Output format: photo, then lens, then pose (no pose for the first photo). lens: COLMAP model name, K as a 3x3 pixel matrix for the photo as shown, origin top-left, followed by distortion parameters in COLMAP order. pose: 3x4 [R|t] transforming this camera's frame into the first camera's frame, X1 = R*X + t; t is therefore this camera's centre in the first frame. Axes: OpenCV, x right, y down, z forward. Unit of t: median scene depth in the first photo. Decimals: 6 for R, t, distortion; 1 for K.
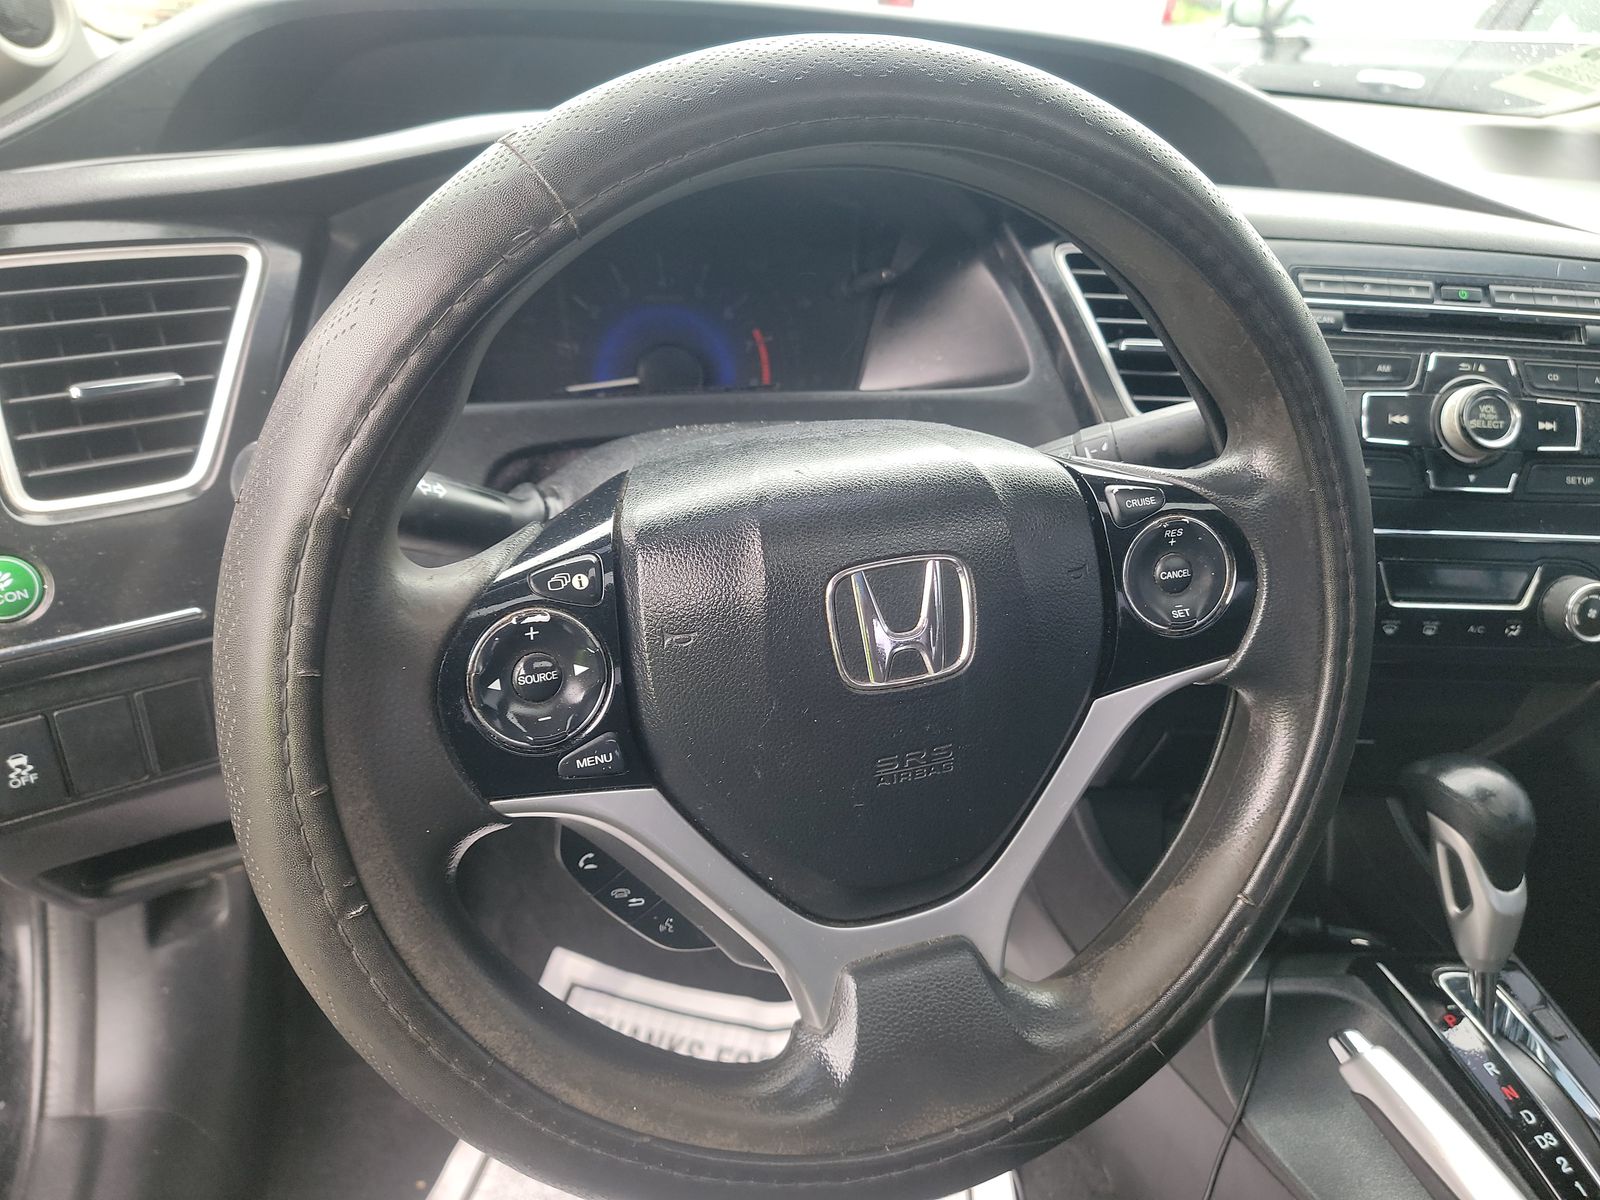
lens RADIAL K [[1110.6, 0, 806.7], [0, 1110.6, 592.8], [0, 0, 1]] dist [0.006299, -0.011922]
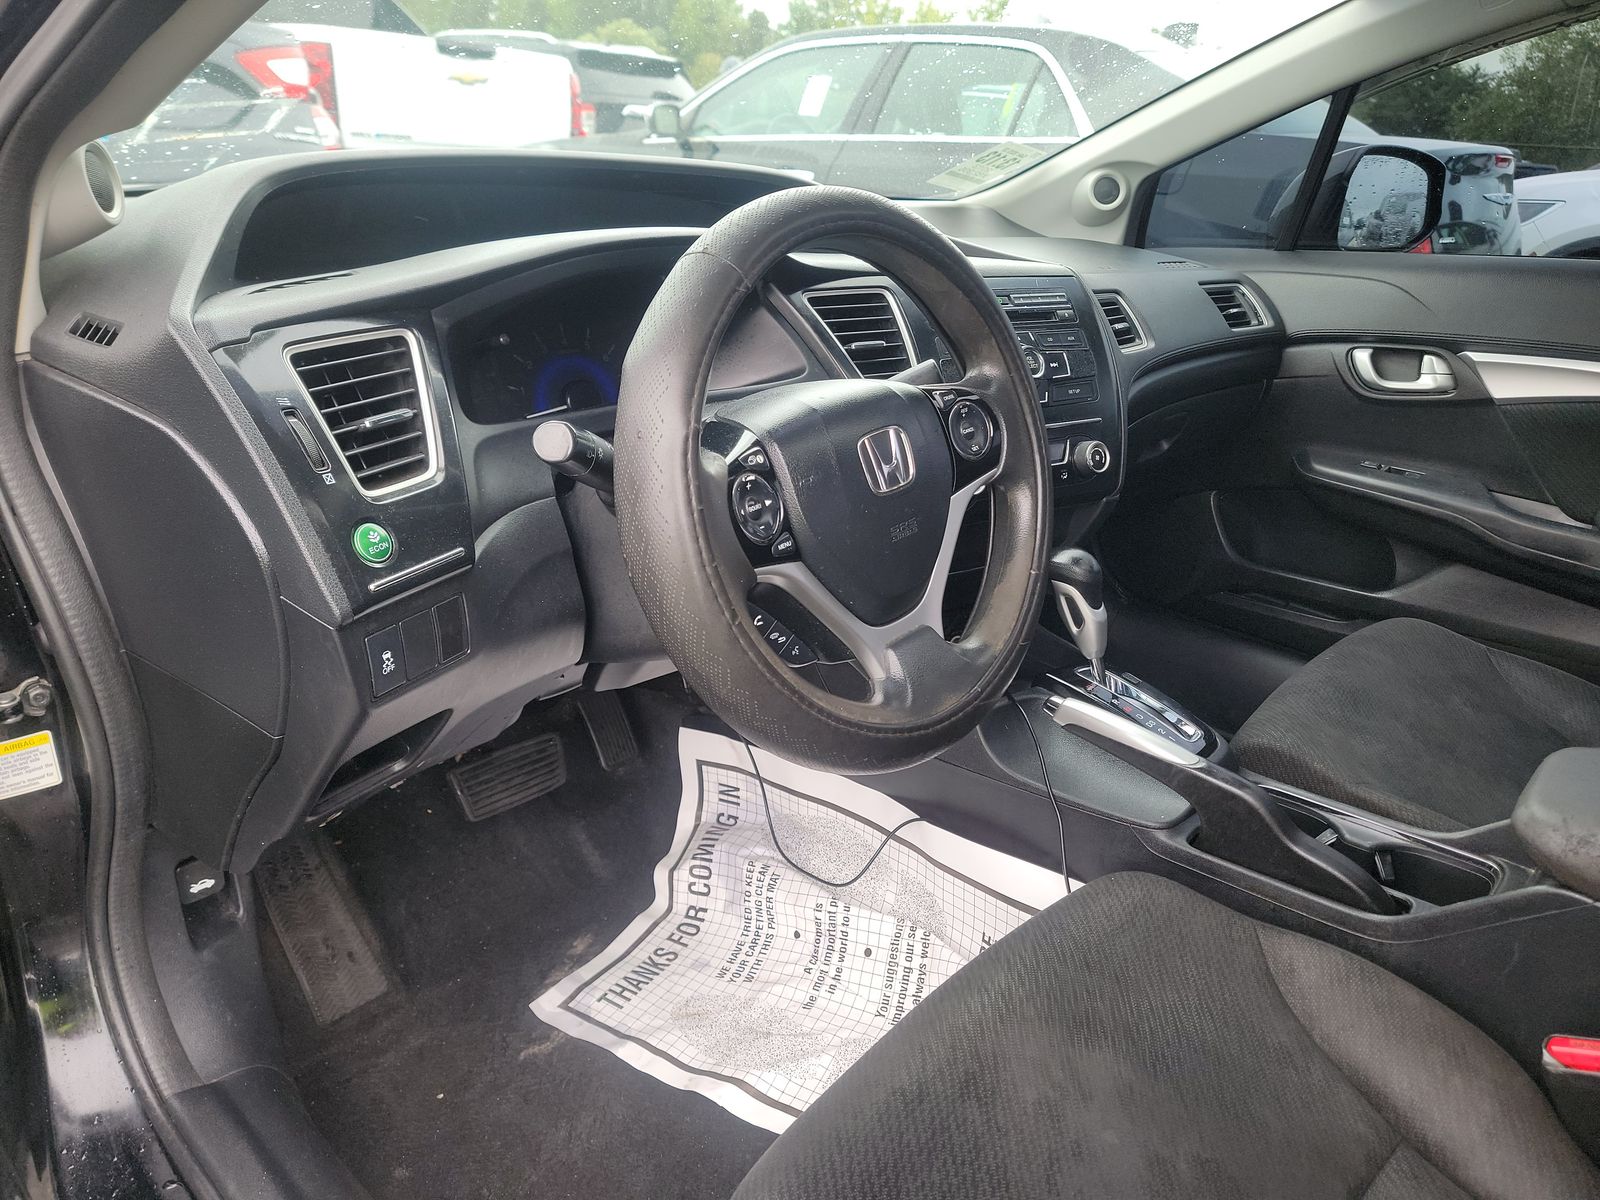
lens RADIAL K [[1110.6, 0, 787.8], [0, 1110.6, 614.1], [0, 0, 1]] dist [0.006299, -0.011922]
pose [[0.882875, -0.208005, 0.421029, -0.612372], [0.232699, 0.972520, -0.007493, 0.169862], [-0.407901, 0.104589, 0.907016, -0.473795]]
